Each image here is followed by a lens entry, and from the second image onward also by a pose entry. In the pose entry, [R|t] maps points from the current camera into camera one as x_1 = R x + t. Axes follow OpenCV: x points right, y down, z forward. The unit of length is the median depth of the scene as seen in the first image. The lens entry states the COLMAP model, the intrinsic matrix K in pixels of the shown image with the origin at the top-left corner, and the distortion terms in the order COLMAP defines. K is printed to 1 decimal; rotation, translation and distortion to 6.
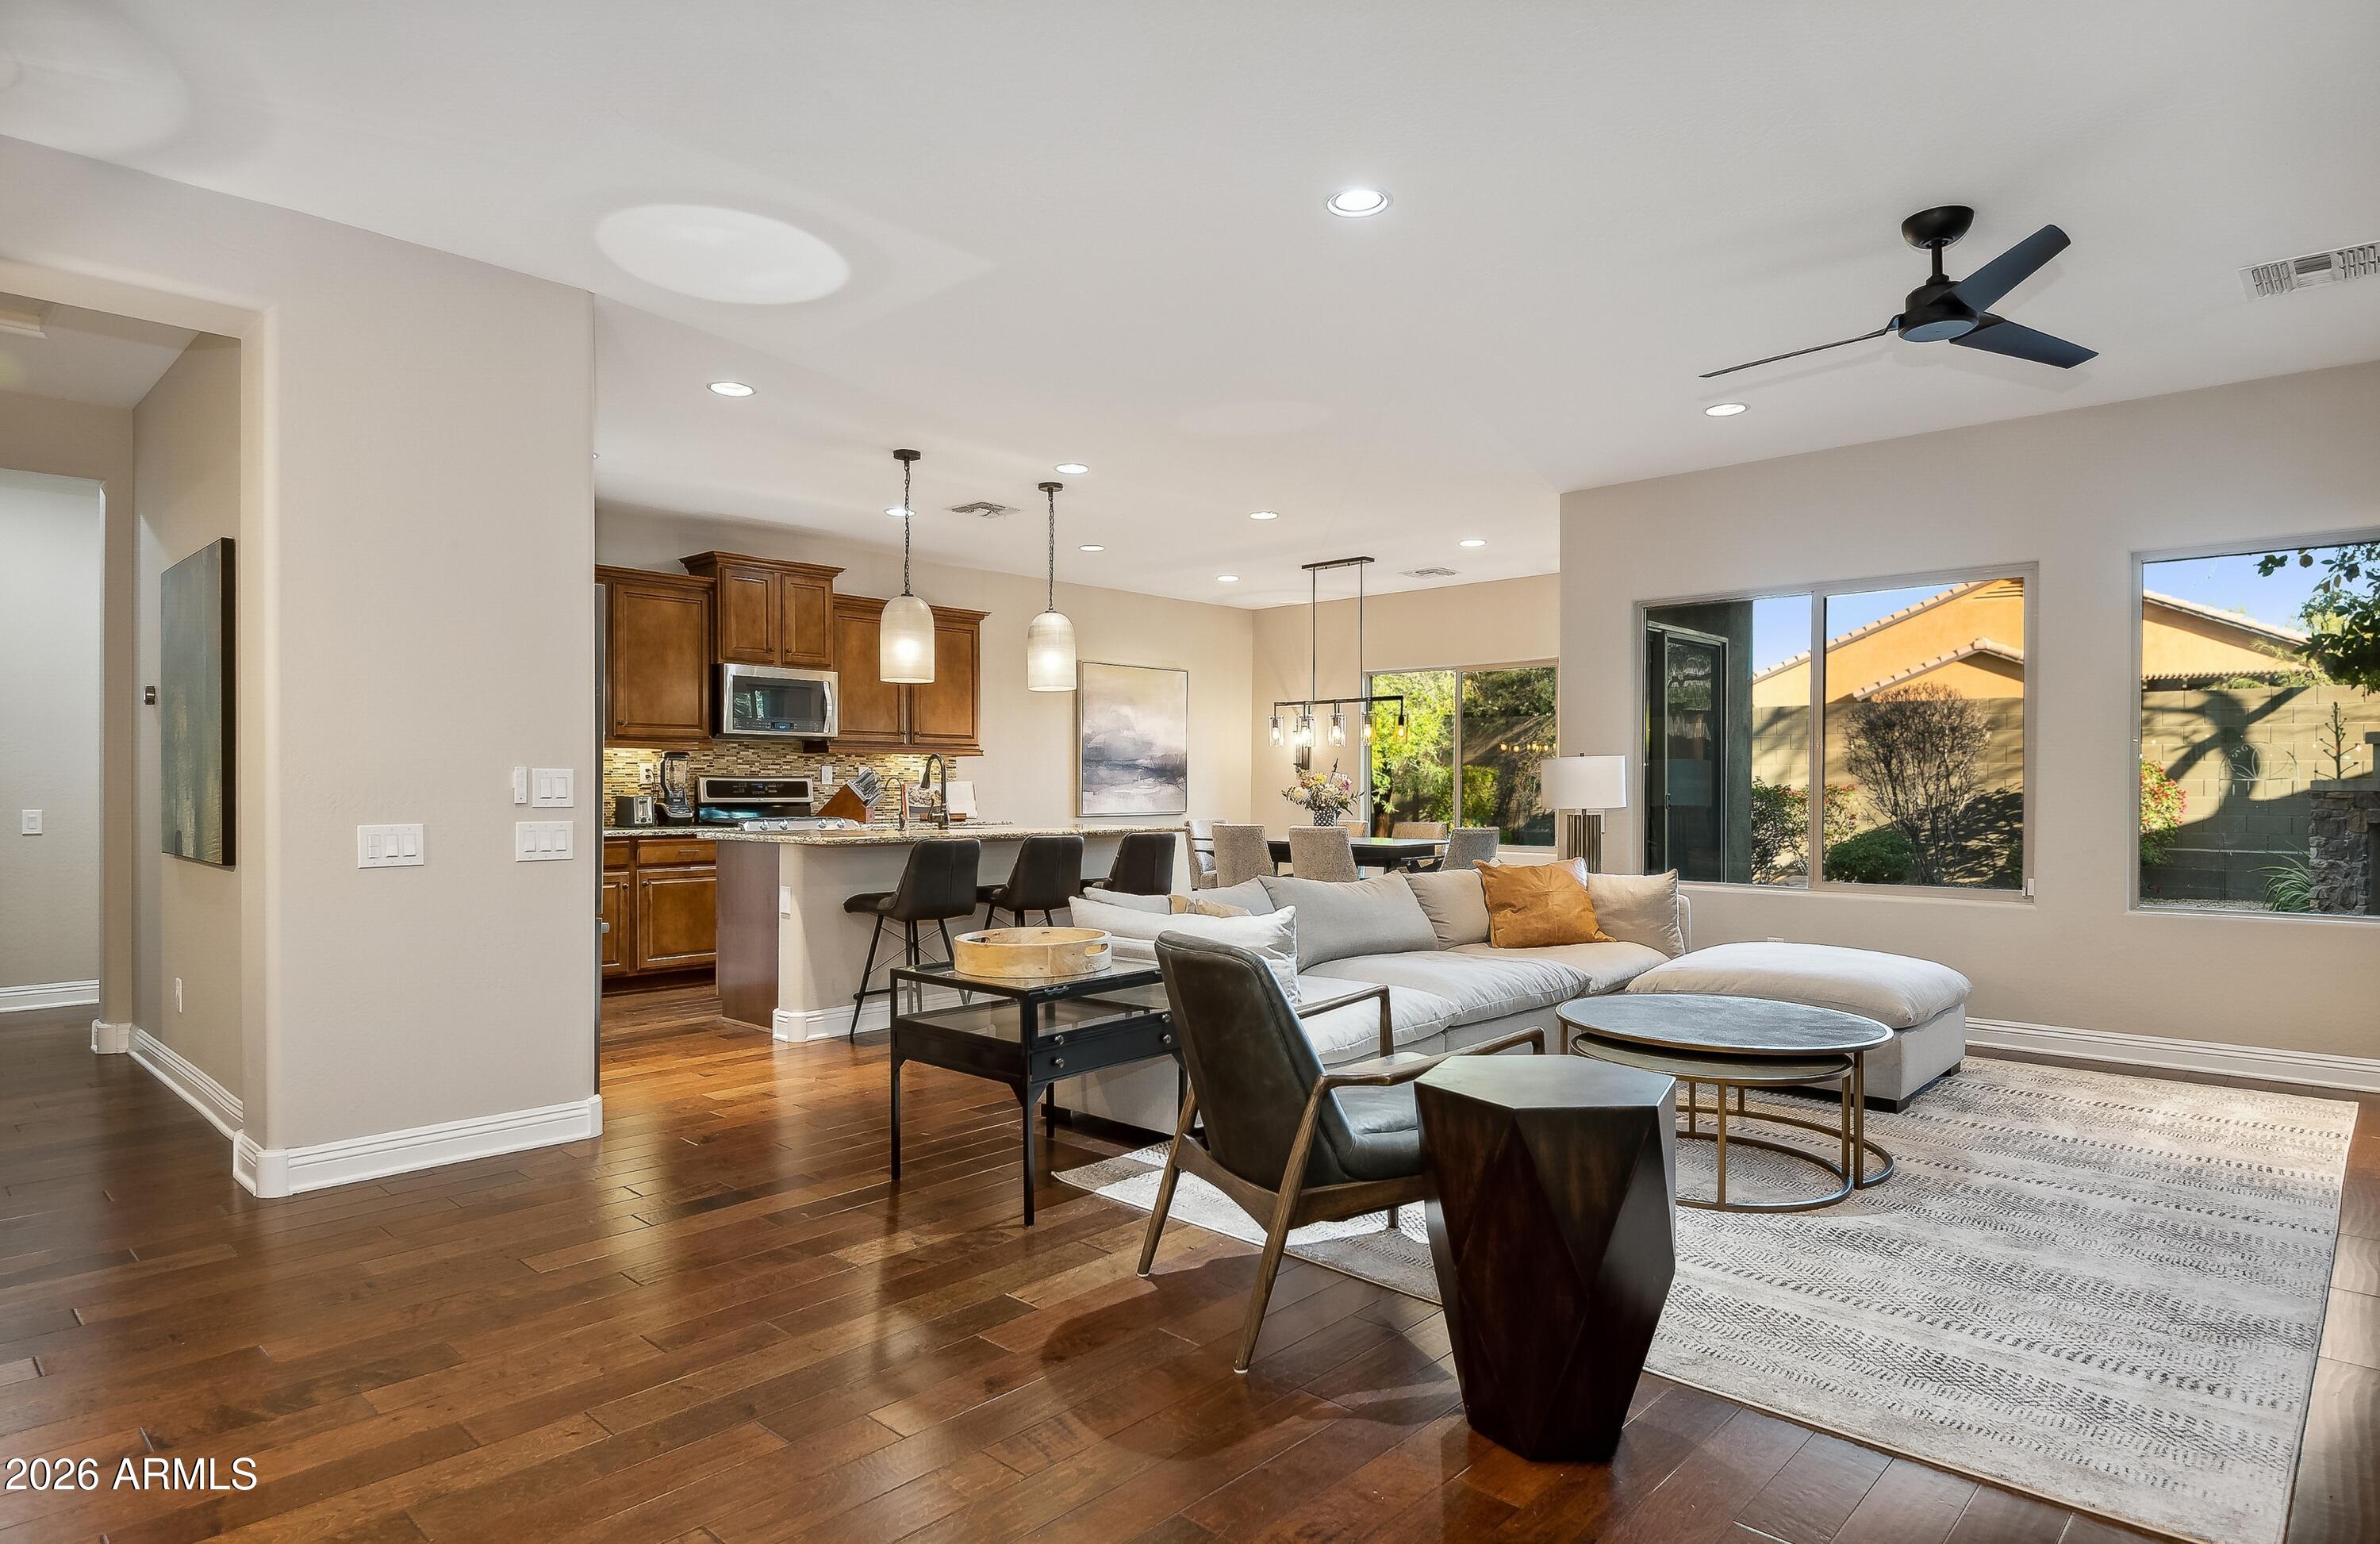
lens RADIAL K [[1290.7, 0, 1195.7], [0, 1290.7, 781.1], [0, 0, 1]] dist [-0.013798, -0.004668]
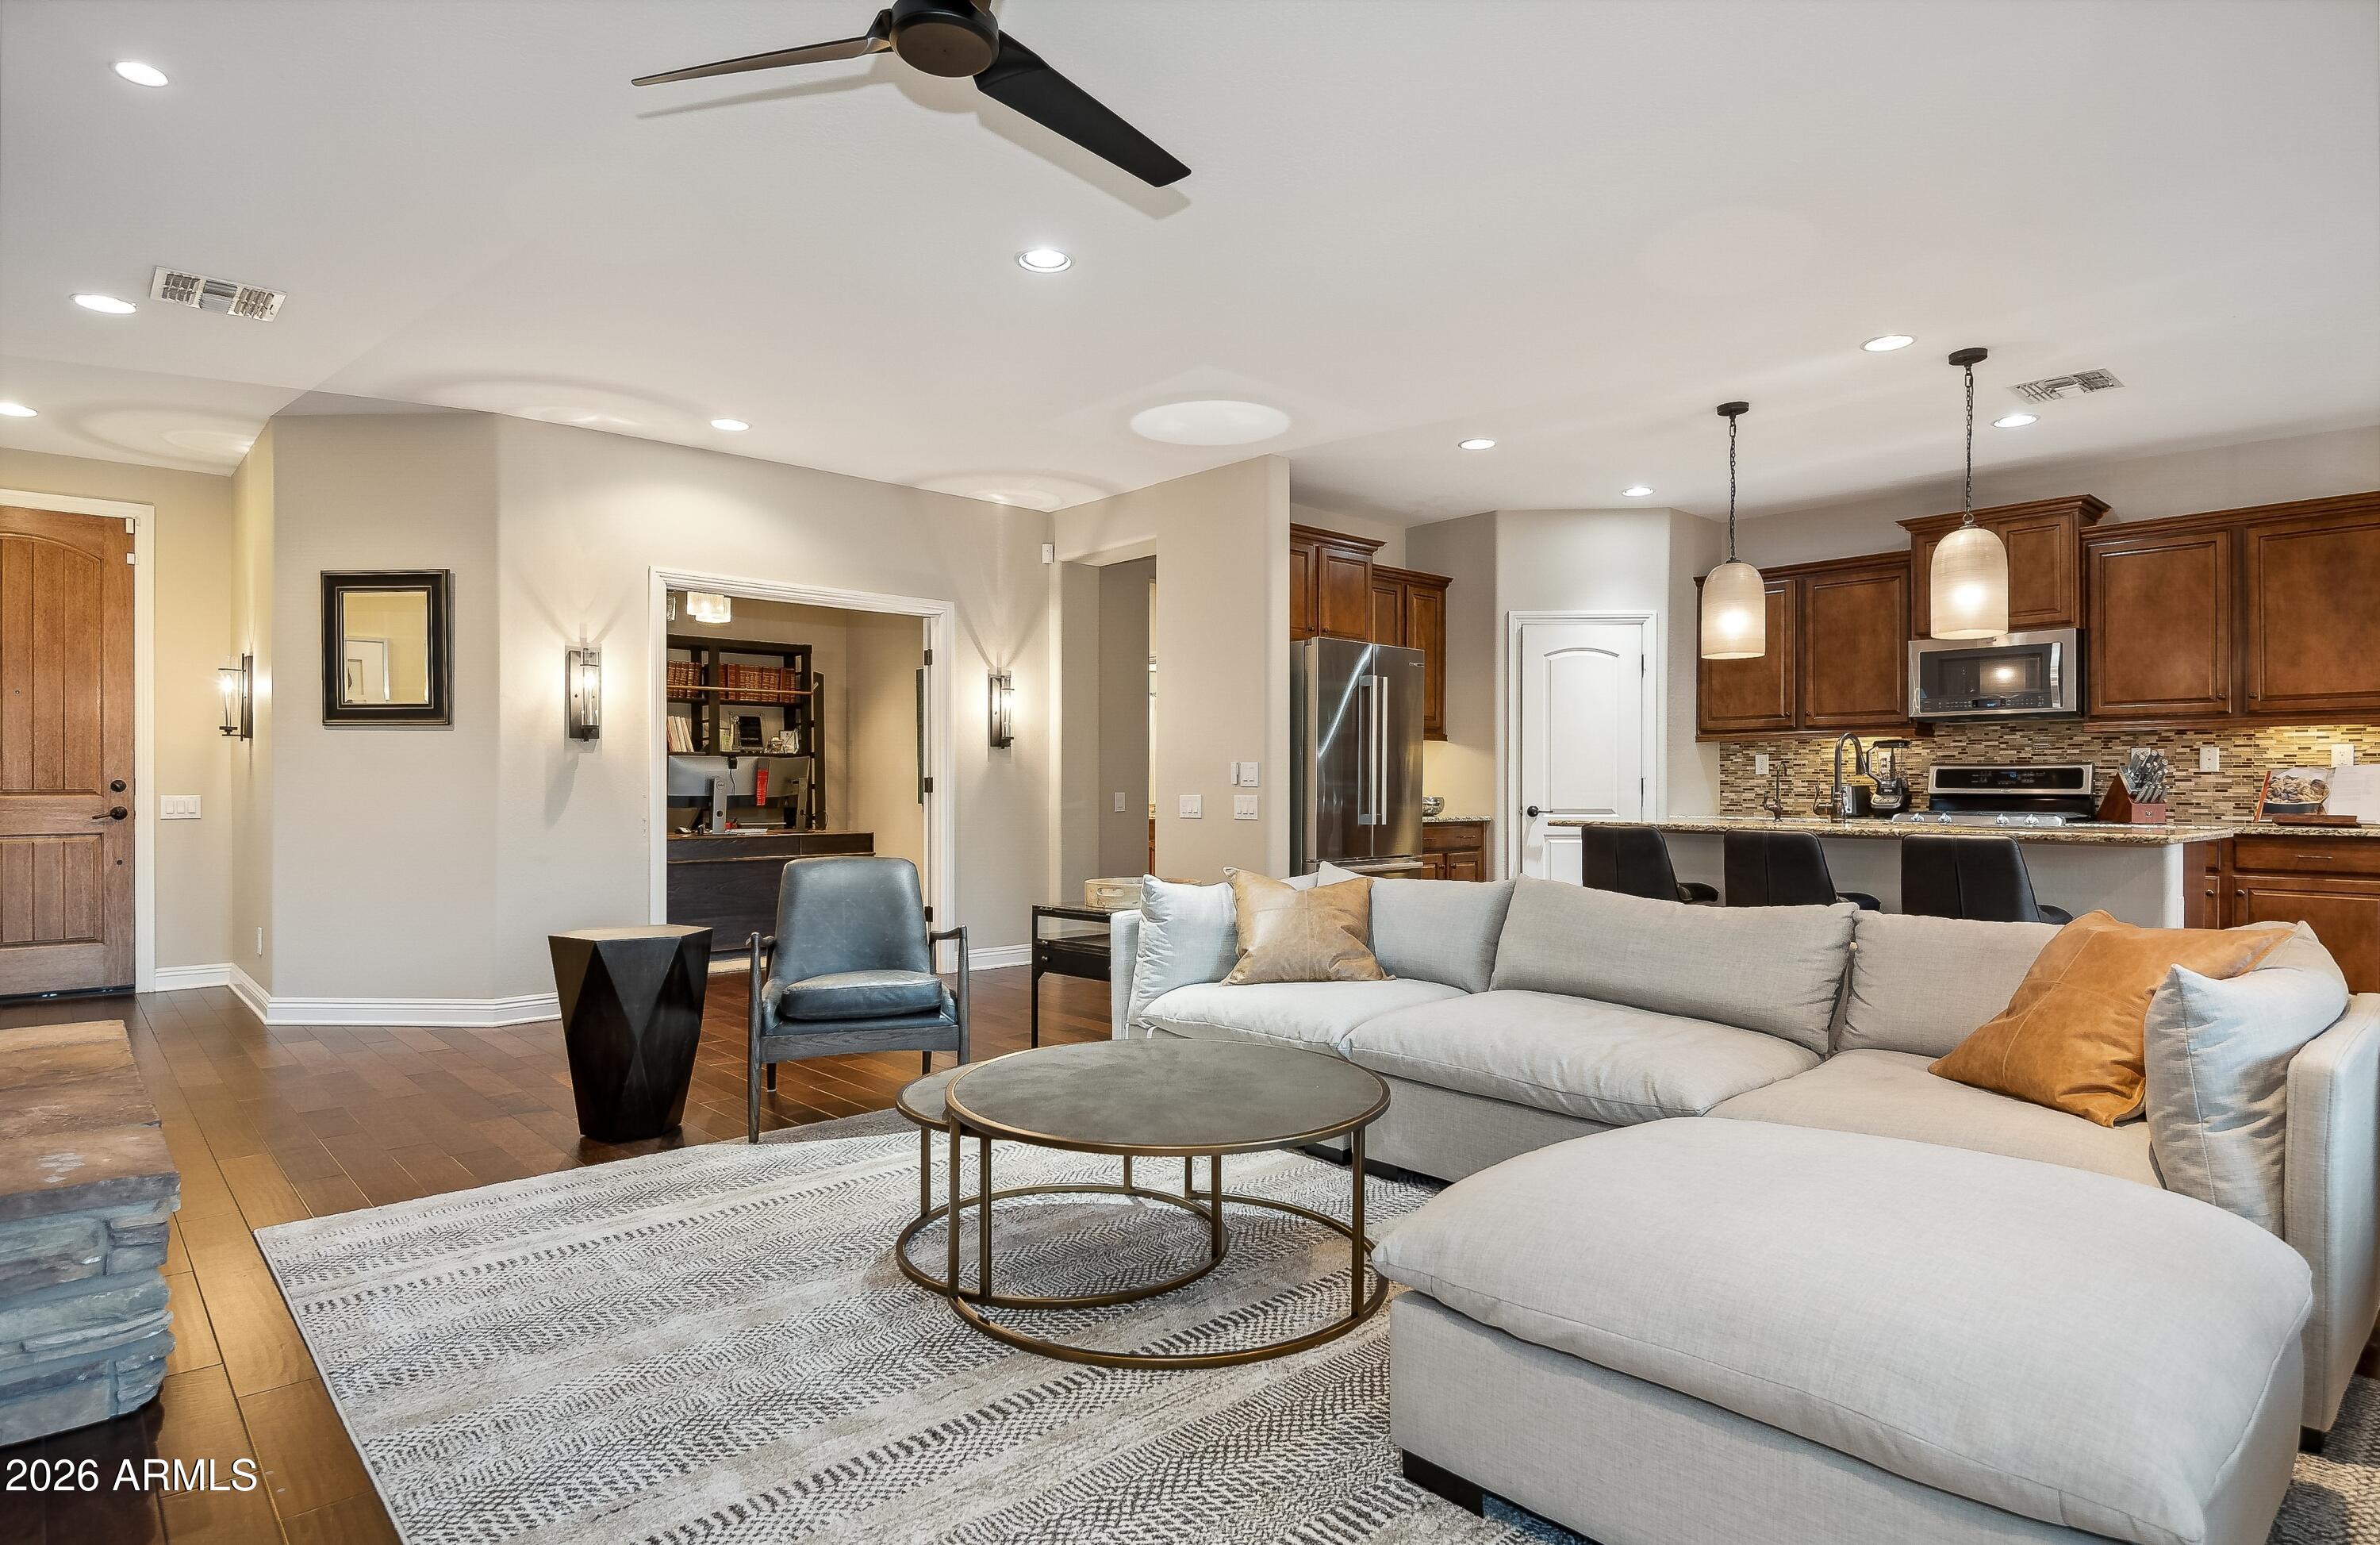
lens RADIAL K [[1290.8, 0, 1199.3], [0, 1290.8, 783.6], [0, 0, 1]] dist [-0.013798, -0.004668]
pose [[-0.081281, -0.001328, -0.996690, 0.571534], [0.003267, 0.999993, -0.001599, 0.009589], [0.996686, -0.003387, -0.081276, 0.557923]]
